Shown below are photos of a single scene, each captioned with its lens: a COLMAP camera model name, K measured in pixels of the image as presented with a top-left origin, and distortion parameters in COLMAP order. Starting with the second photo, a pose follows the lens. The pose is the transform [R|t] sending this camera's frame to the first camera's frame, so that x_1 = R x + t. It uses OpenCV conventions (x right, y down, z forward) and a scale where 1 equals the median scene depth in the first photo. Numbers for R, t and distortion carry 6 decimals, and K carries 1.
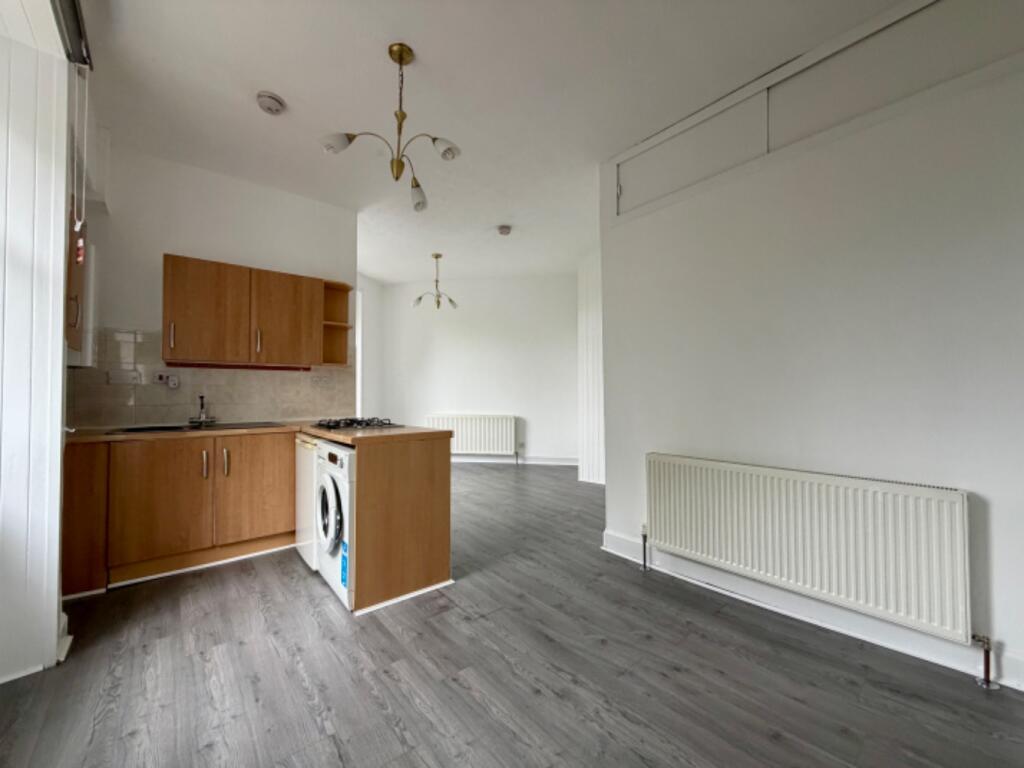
lens RADIAL K [[412.1, 0, 512.3], [0, 412.1, 385.4], [0, 0, 1]] dist [0.003908, -0.000406]
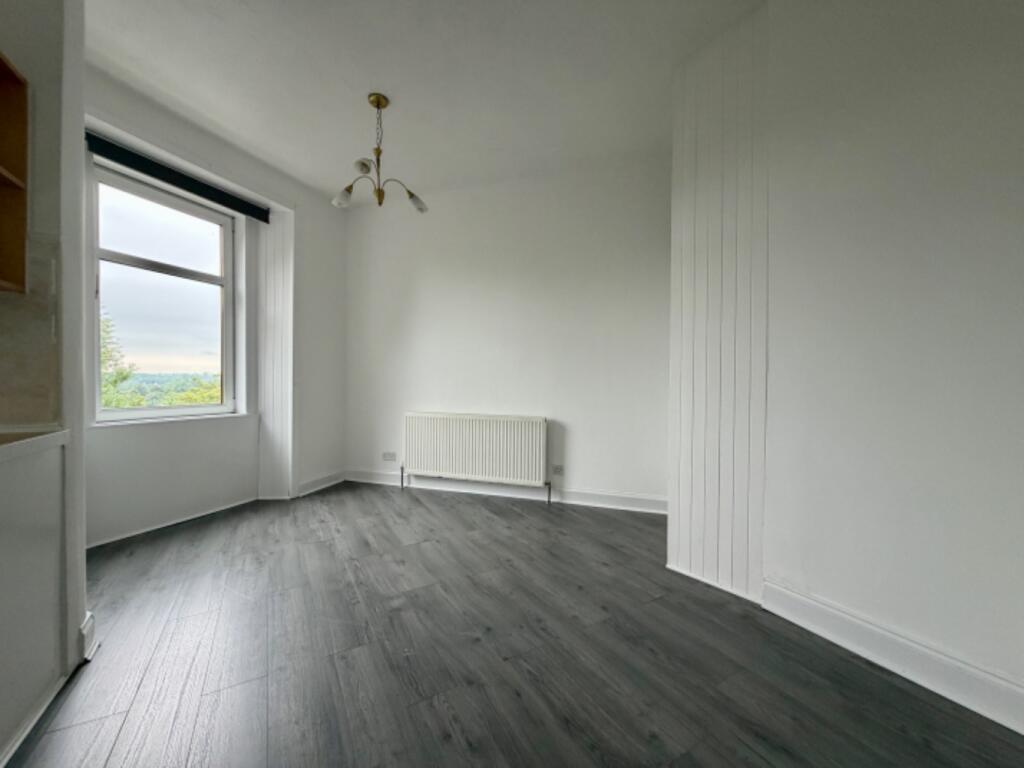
lens RADIAL K [[412.1, 0, 506.3], [0, 412.1, 385.6], [0, 0, 1]] dist [0.003908, -0.000406]
pose [[0.984256, 0.010306, -0.176449, 0.094821], [-0.006832, 0.999771, 0.020284, 0.032725], [0.176618, -0.018759, 0.984101, 0.787271]]
